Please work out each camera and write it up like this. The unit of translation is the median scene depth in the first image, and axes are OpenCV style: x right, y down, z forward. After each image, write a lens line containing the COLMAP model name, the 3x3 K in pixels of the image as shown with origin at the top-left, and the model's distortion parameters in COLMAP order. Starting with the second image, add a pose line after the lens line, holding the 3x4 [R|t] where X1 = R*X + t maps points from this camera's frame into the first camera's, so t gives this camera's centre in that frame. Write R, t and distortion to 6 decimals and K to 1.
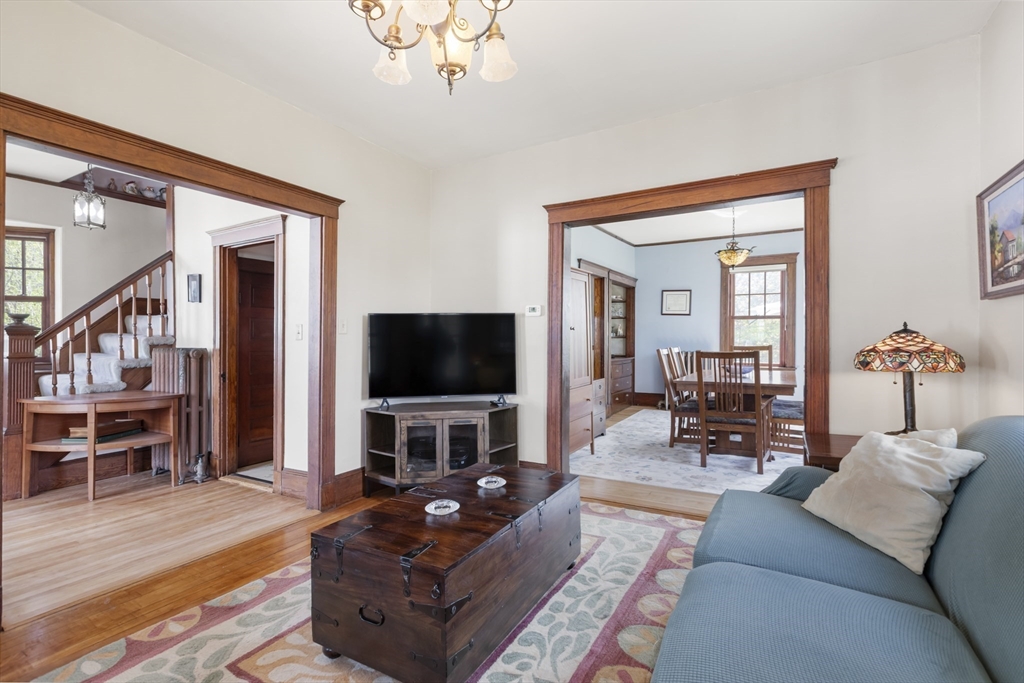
lens RADIAL K [[464.4, 0, 507.7], [0, 464.4, 337.7], [0, 0, 1]] dist [0.003147, 0.000645]
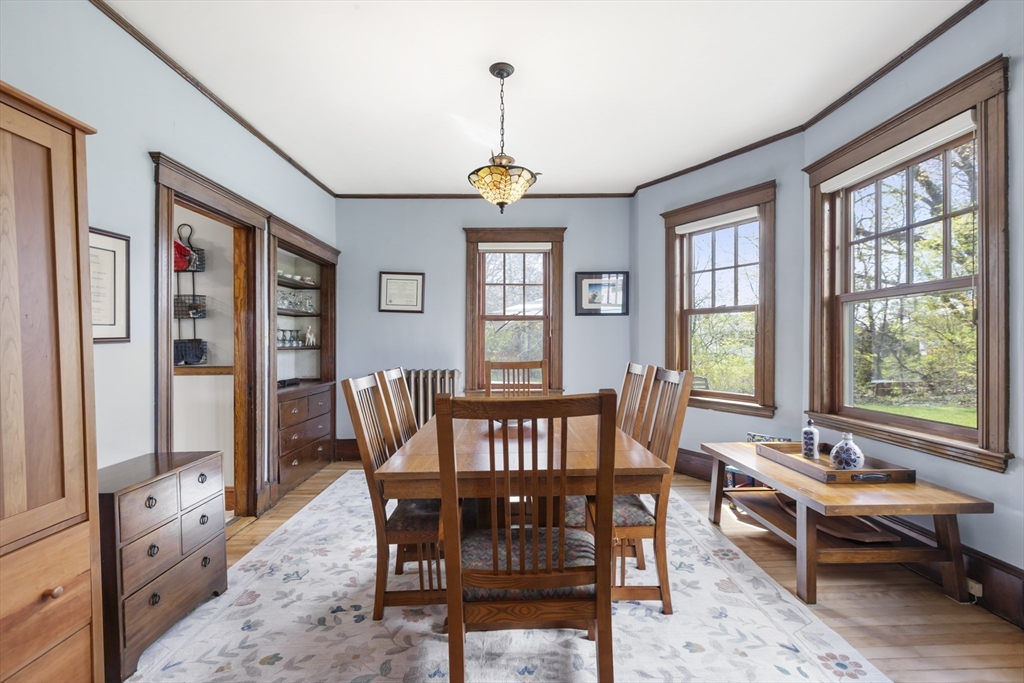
lens RADIAL K [[464.4, 0, 505.8], [0, 464.4, 347.9], [0, 0, 1]] dist [0.003147, 0.000645]
pose [[0.853194, -0.005873, 0.521560, 0.278461], [0.005254, 0.999983, 0.002665, -0.002383], [-0.521567, 0.000467, 0.853210, 0.701782]]
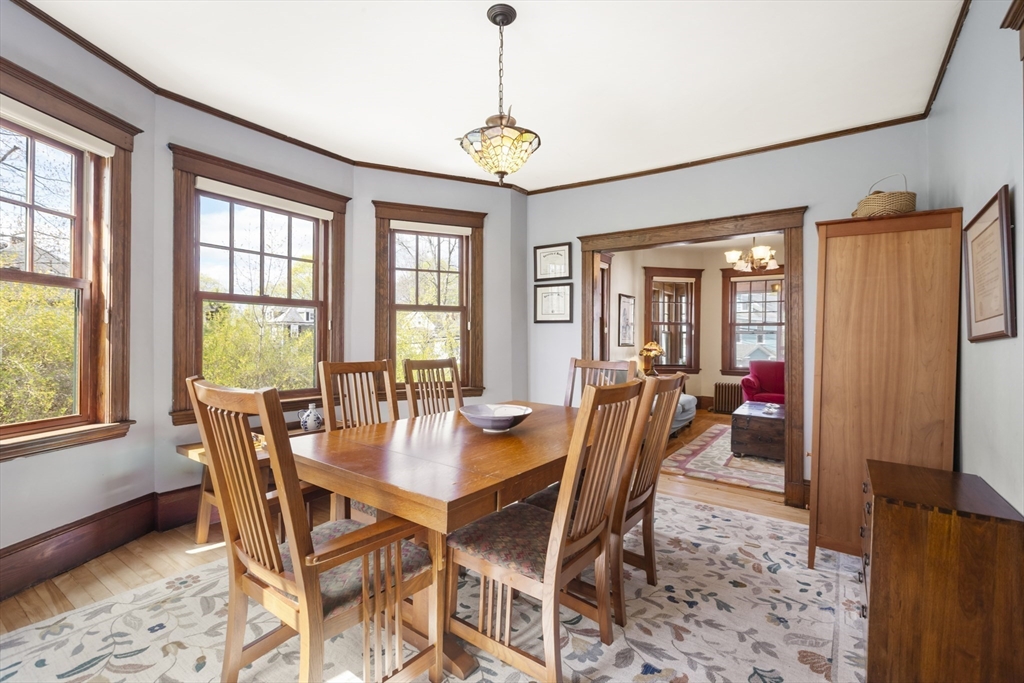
lens RADIAL K [[464.4, 0, 505.2], [0, 464.4, 339.1], [0, 0, 1]] dist [0.003147, 0.000645]
pose [[-0.996388, -0.007857, 0.084552, 0.548285], [-0.008047, 0.999966, -0.001907, -0.005164], [-0.084534, -0.002581, -0.996417, 1.759177]]
